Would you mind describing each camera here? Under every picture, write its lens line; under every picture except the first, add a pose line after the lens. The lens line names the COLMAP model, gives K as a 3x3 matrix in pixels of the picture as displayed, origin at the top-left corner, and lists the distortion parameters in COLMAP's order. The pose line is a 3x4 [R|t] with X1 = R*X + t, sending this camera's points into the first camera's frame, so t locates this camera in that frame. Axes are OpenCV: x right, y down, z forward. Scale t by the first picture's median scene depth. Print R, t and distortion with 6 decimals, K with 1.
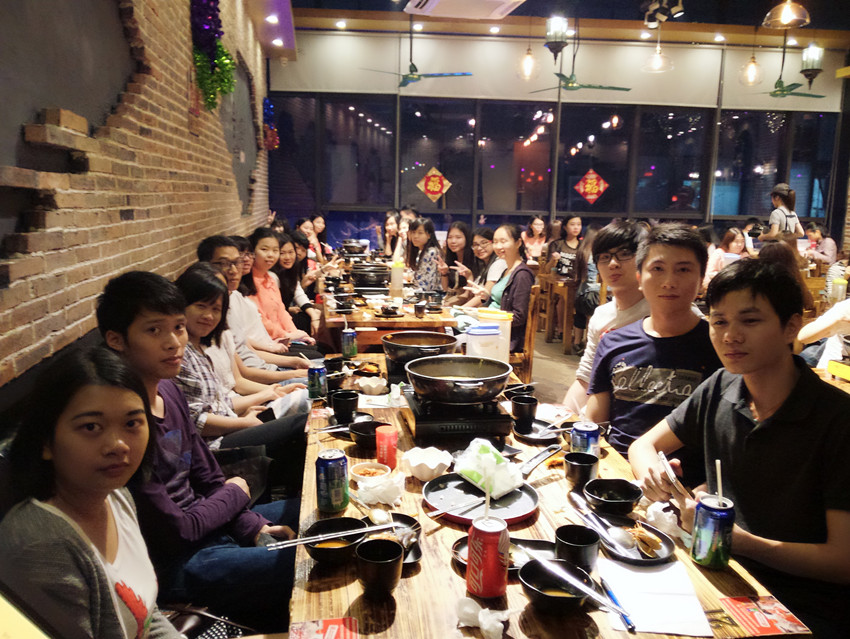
lens RADIAL K [[675.3, 0, 425.0], [0, 675.3, 319.5], [0, 0, 1]] dist [-0.009340, -0.014275]
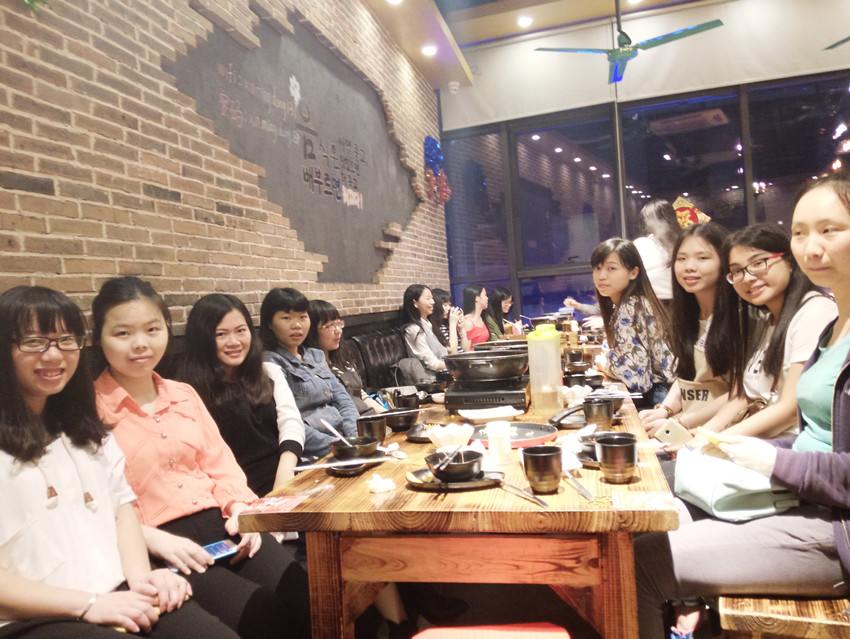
lens RADIAL K [[726.5, 0, 425.0], [0, 726.5, 319.5], [0, 0, 1]] dist [0.131345, -0.001891]
pose [[0.933469, -0.089392, -0.347339, 0.028272], [0.044409, 0.989797, -0.135388, -0.016676], [0.355898, 0.110956, 0.927915, 0.287096]]
